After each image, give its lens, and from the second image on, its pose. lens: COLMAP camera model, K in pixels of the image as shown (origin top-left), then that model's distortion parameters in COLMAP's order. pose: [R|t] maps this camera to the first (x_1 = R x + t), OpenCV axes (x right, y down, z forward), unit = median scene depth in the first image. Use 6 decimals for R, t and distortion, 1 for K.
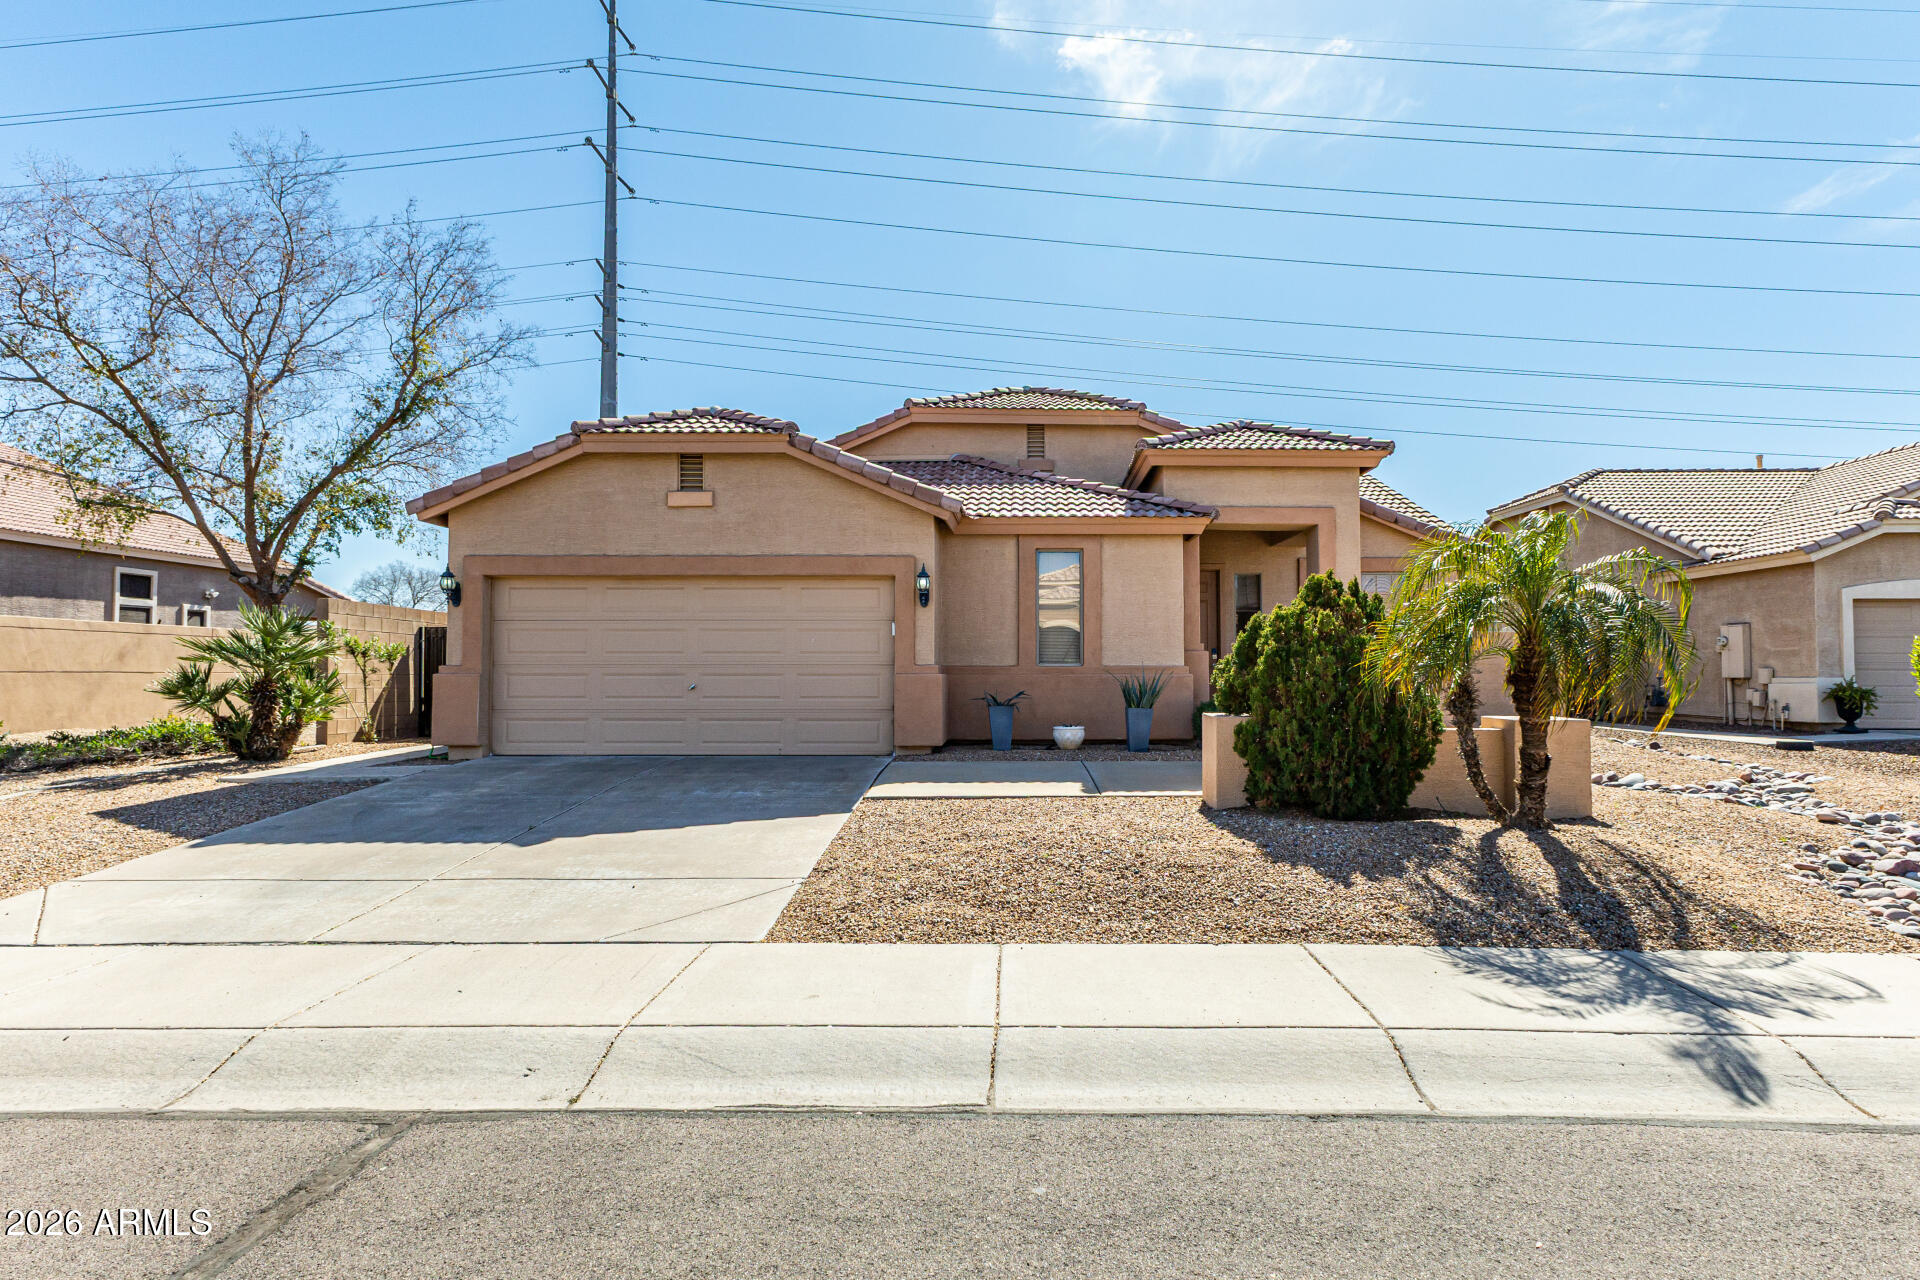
lens RADIAL K [[834.2, 0, 1001.4], [0, 834.2, 638.4], [0, 0, 1]] dist [-0.001176, -0.000239]
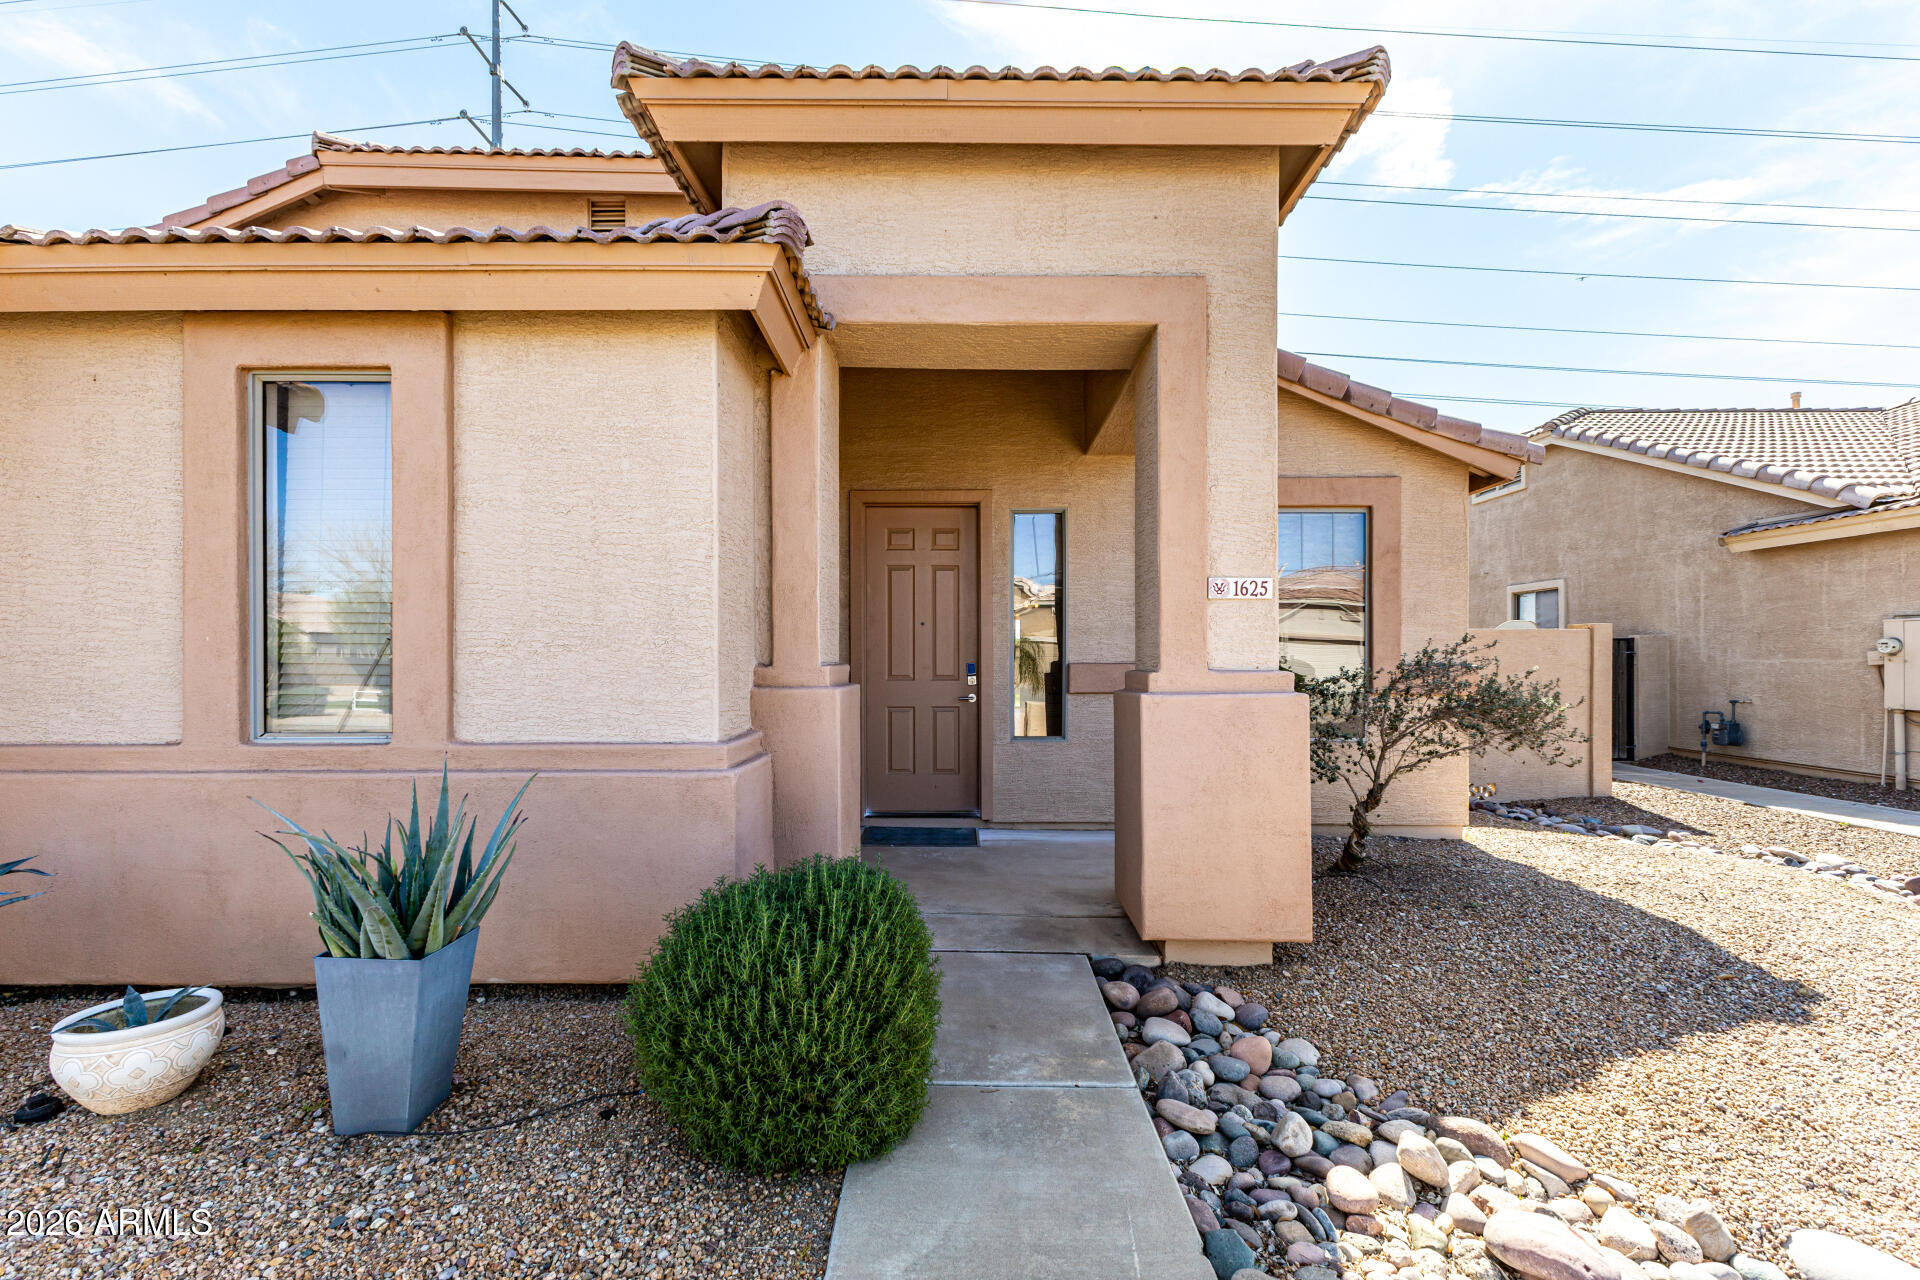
lens RADIAL K [[829.7, 0, 918.9], [0, 829.7, 650.1], [0, 0, 1]] dist [0.000502, 0.000147]
pose [[0.999871, -0.000437, 0.016043, 0.181878], [0.000138, 0.999826, 0.018665, -0.004866], [-0.016049, -0.018660, 0.999697, 0.433254]]
